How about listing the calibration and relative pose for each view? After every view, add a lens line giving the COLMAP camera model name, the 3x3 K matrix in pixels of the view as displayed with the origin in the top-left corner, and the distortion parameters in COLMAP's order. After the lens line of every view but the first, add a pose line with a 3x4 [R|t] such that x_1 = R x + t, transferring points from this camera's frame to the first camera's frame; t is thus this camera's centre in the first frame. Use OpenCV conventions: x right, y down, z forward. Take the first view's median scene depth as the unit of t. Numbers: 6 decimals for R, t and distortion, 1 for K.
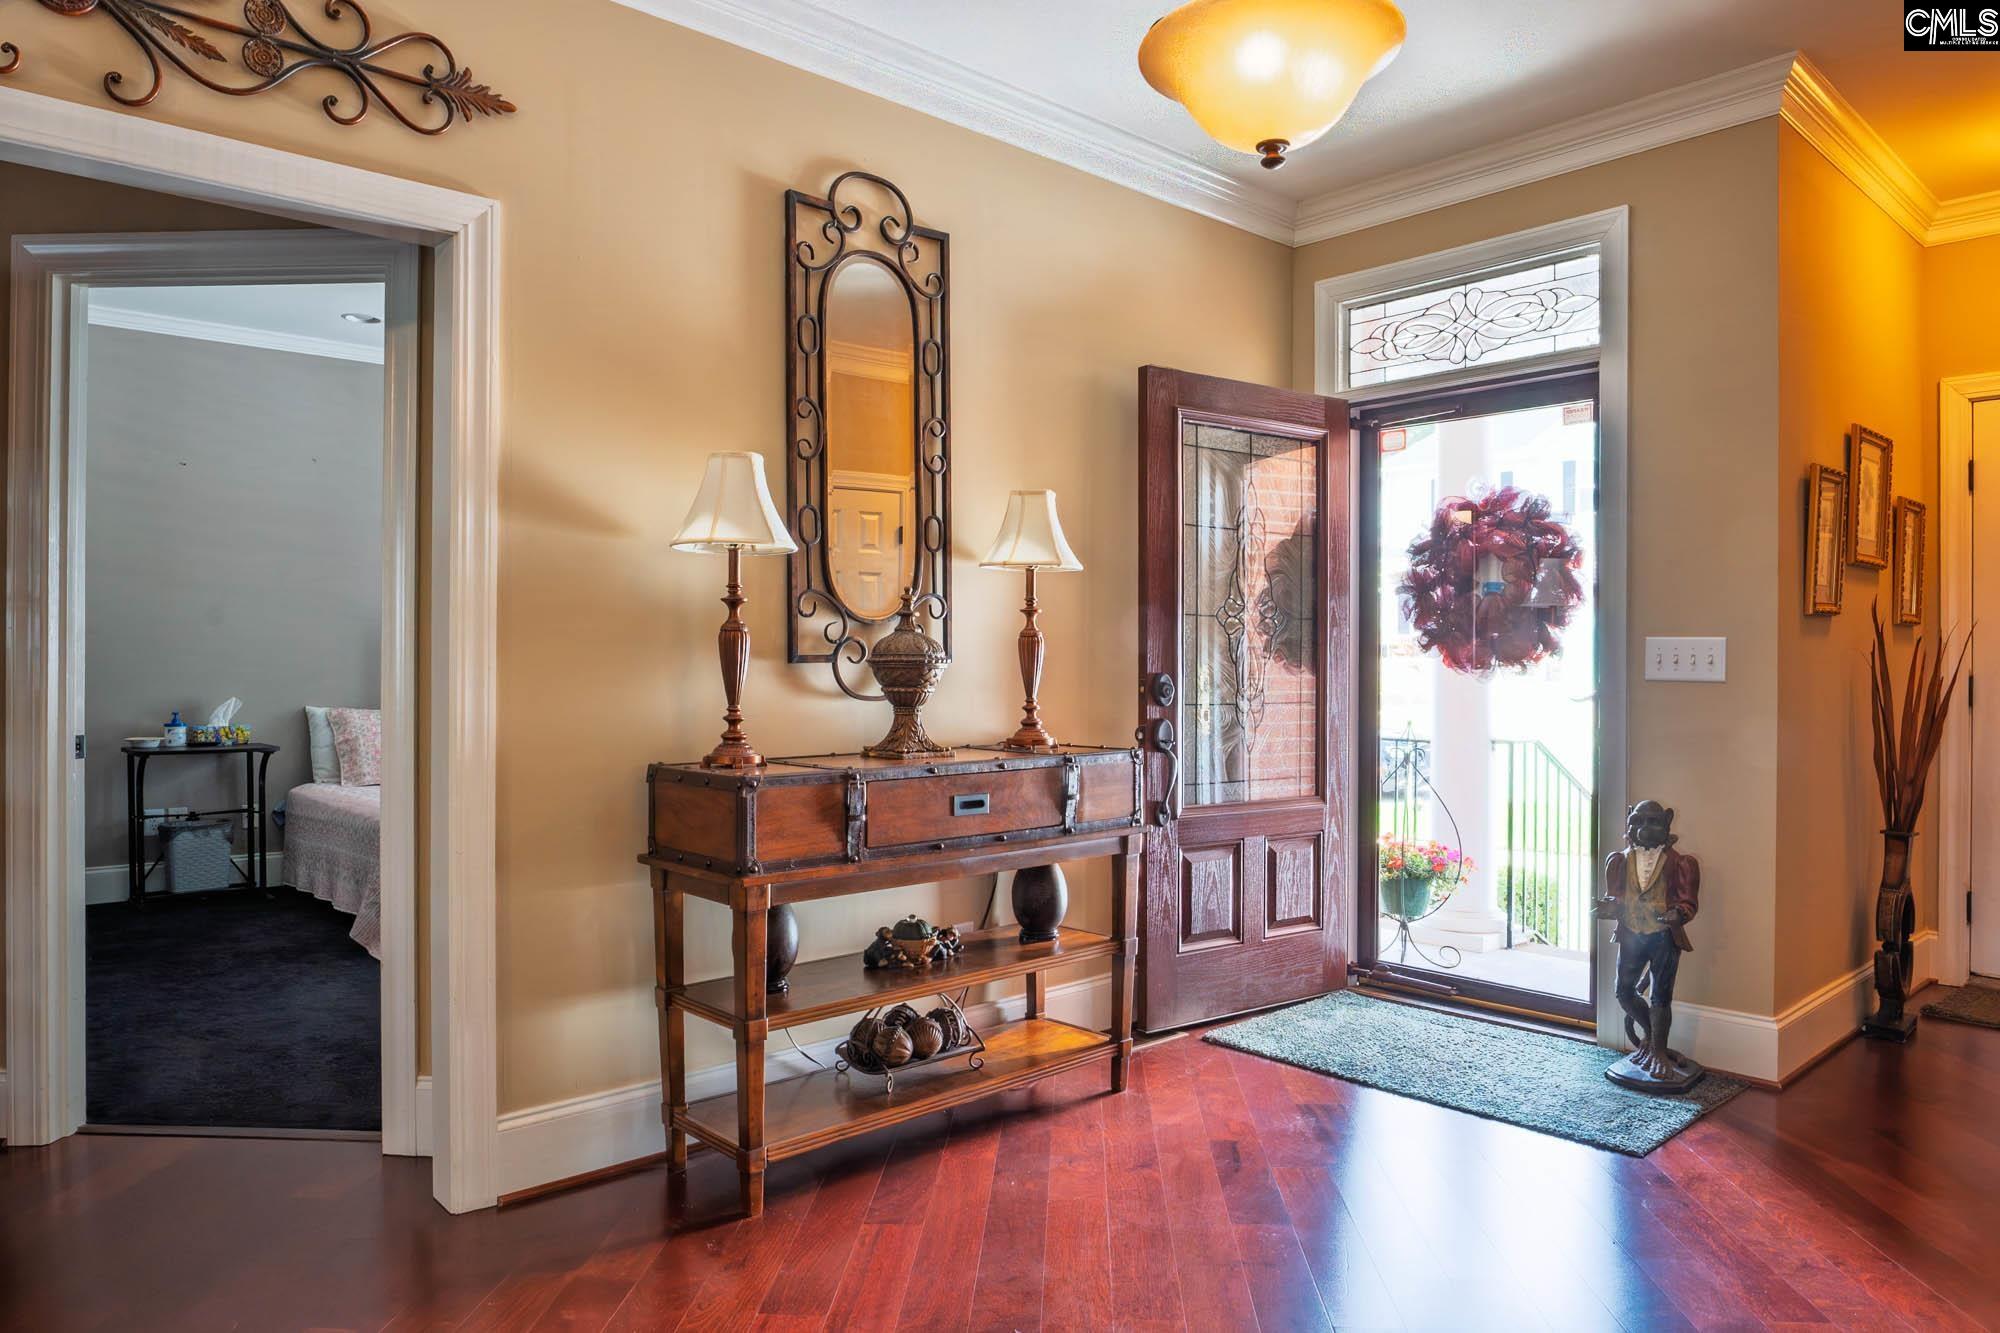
lens RADIAL K [[1328.6, 0, 1065.4], [0, 1328.6, 665.3], [0, 0, 1]] dist [-0.013013, -0.001254]
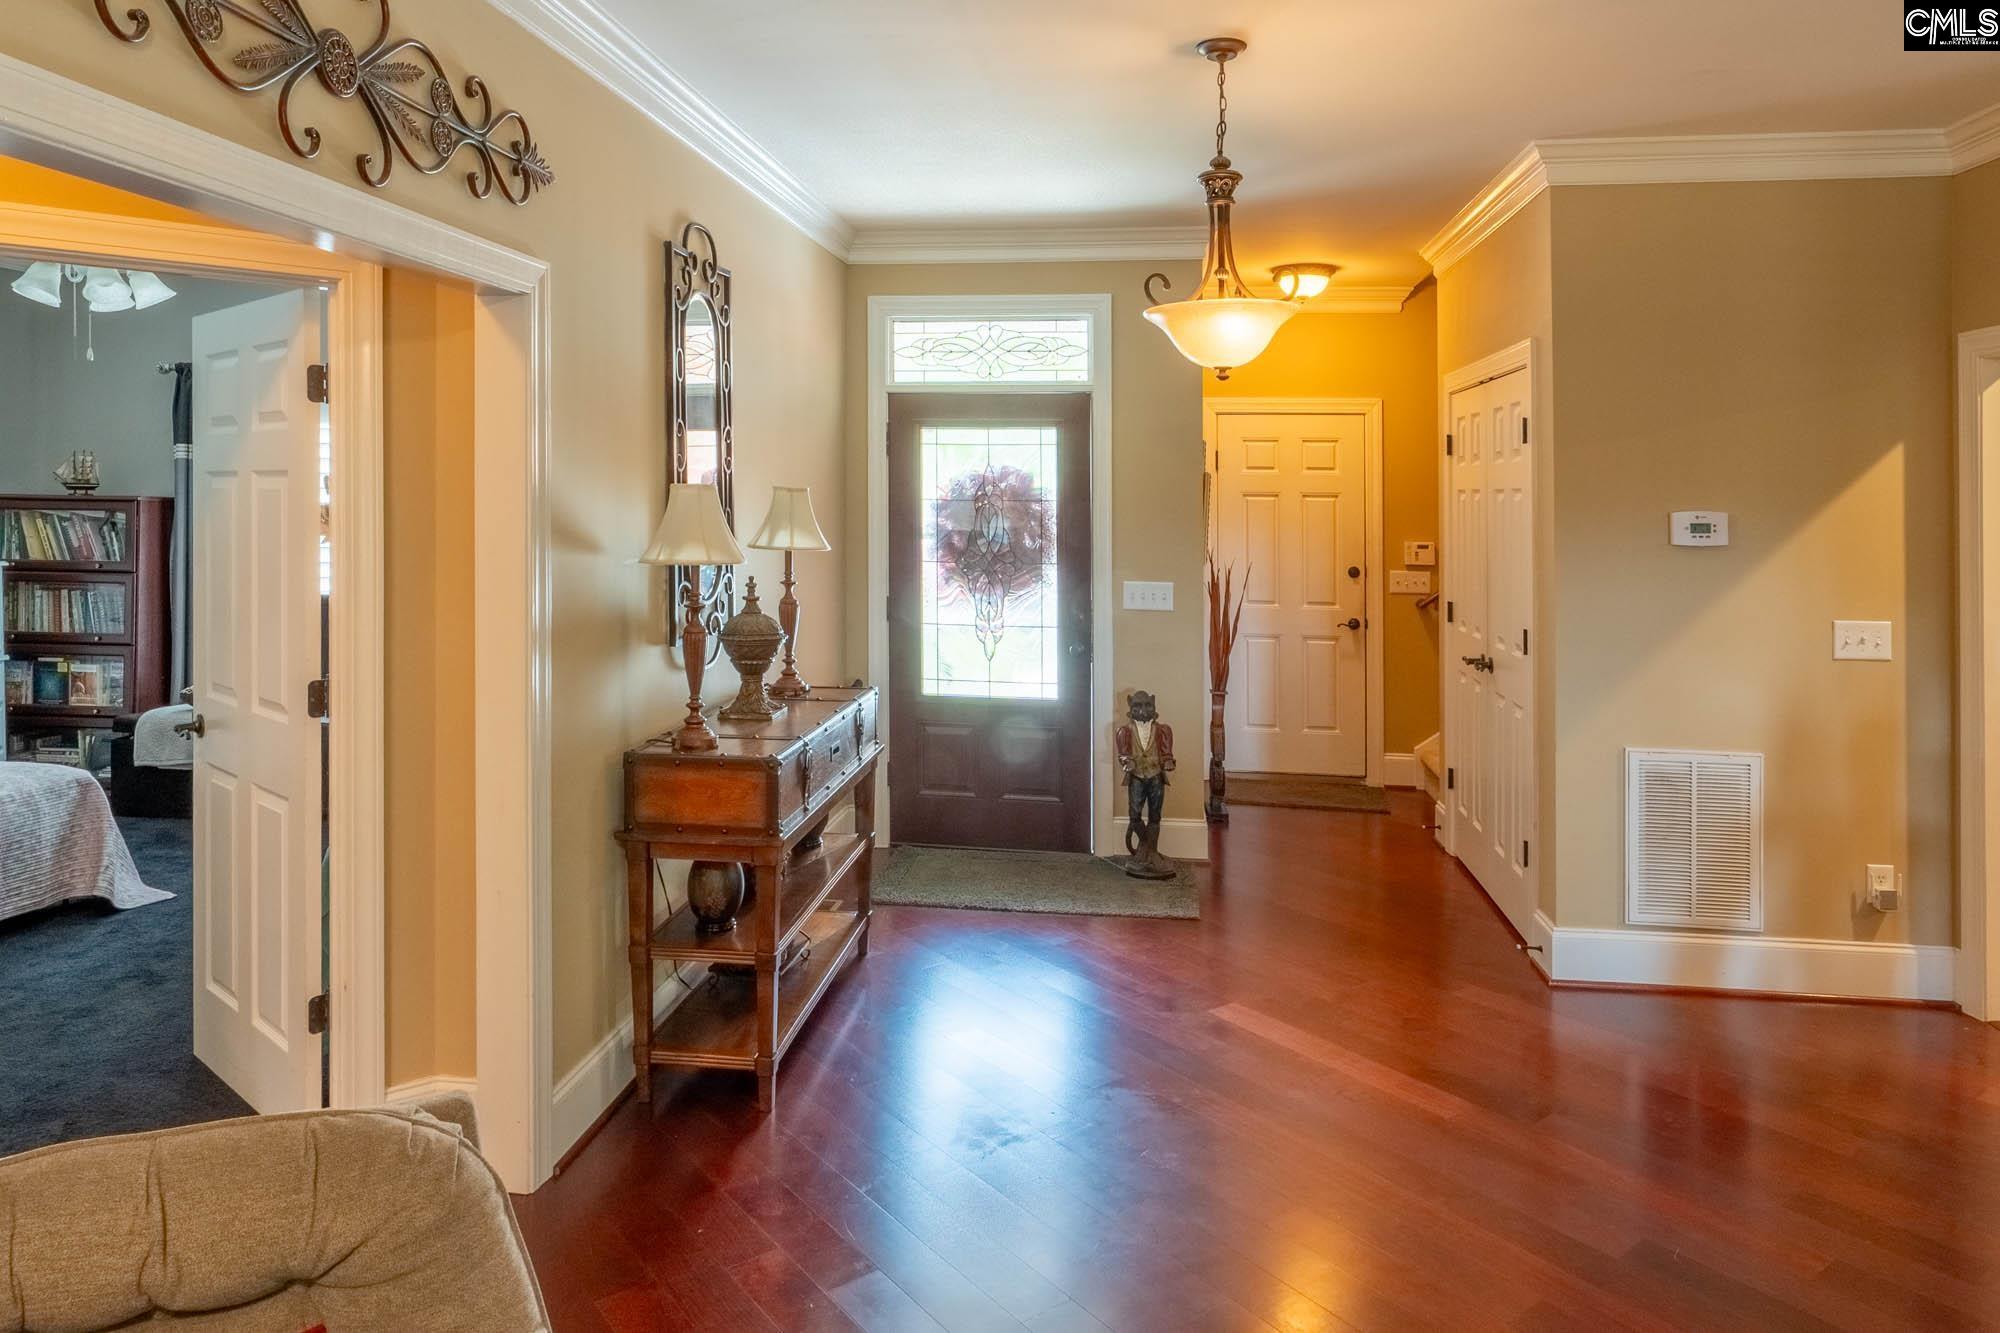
lens RADIAL K [[1268.0, 0, 987.0], [0, 1268.0, 515.7], [0, 0, 1]] dist [0.007231, 0.004495]
pose [[0.787093, -0.003783, 0.616822, -0.617669], [-0.004967, 0.999910, 0.012471, -0.120534], [-0.616814, -0.012880, 0.787004, -0.048335]]
